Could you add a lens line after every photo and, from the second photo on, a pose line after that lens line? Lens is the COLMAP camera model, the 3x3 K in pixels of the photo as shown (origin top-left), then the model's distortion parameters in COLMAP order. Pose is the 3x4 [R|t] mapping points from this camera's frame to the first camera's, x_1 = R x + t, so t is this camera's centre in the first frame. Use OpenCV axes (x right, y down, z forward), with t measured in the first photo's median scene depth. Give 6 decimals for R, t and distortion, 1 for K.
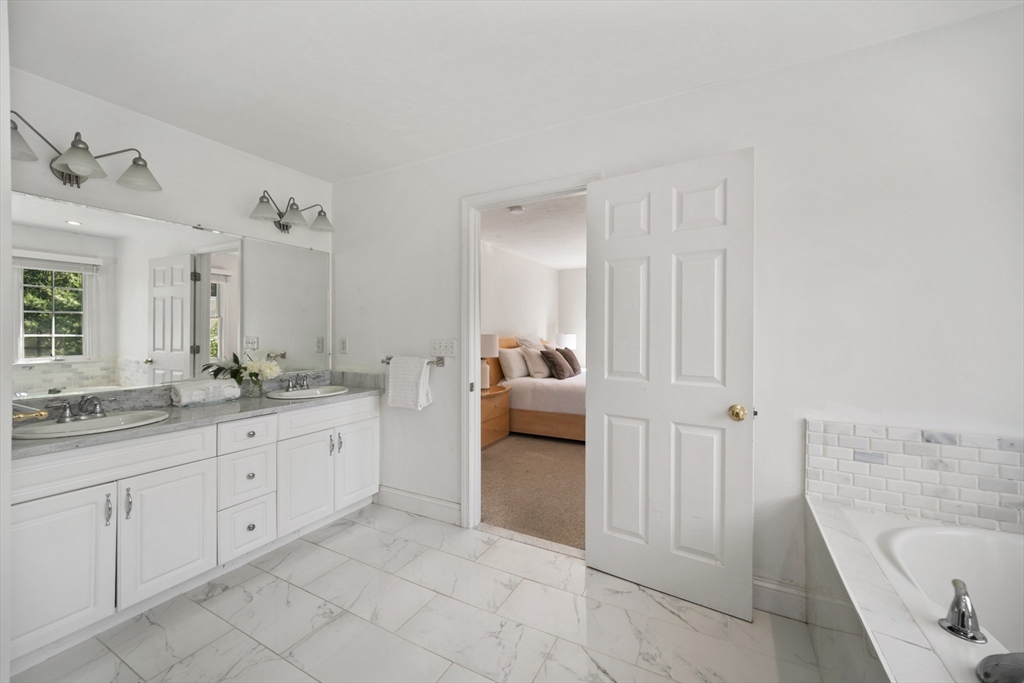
lens RADIAL K [[408.6, 0, 506.0], [0, 408.6, 334.7], [0, 0, 1]] dist [-0.000108, -0.000040]
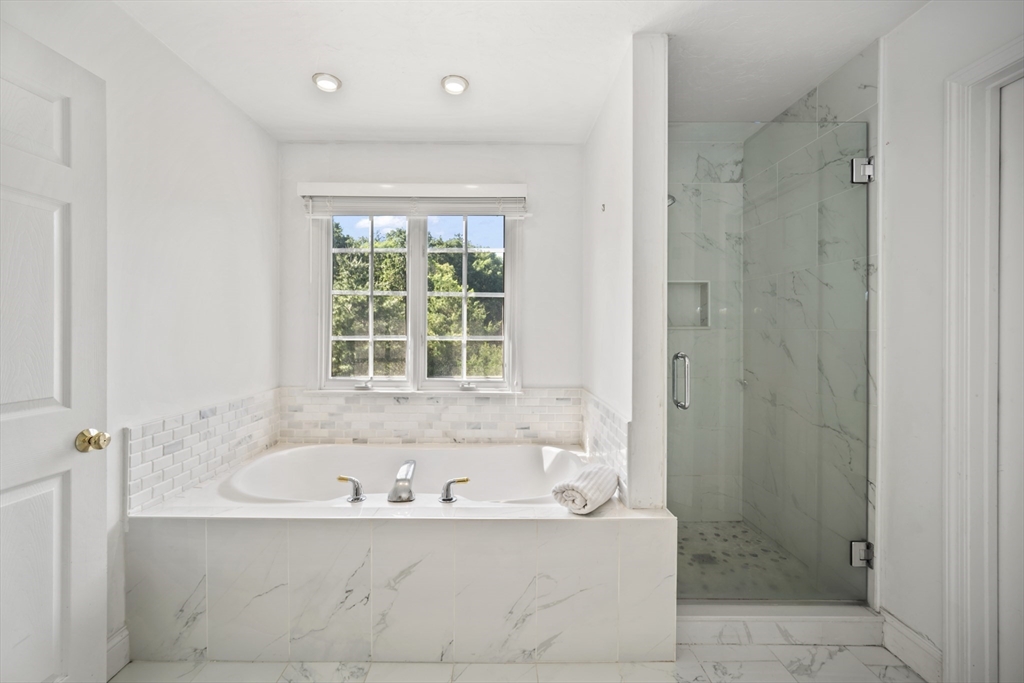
lens RADIAL K [[408.6, 0, 503.0], [0, 408.6, 325.2], [0, 0, 1]] dist [-0.000108, -0.000040]
pose [[-0.474704, 0.005163, 0.880131, -0.417519], [-0.000886, 0.999979, -0.006344, -0.005495], [-0.880145, -0.003791, -0.474689, 0.734358]]
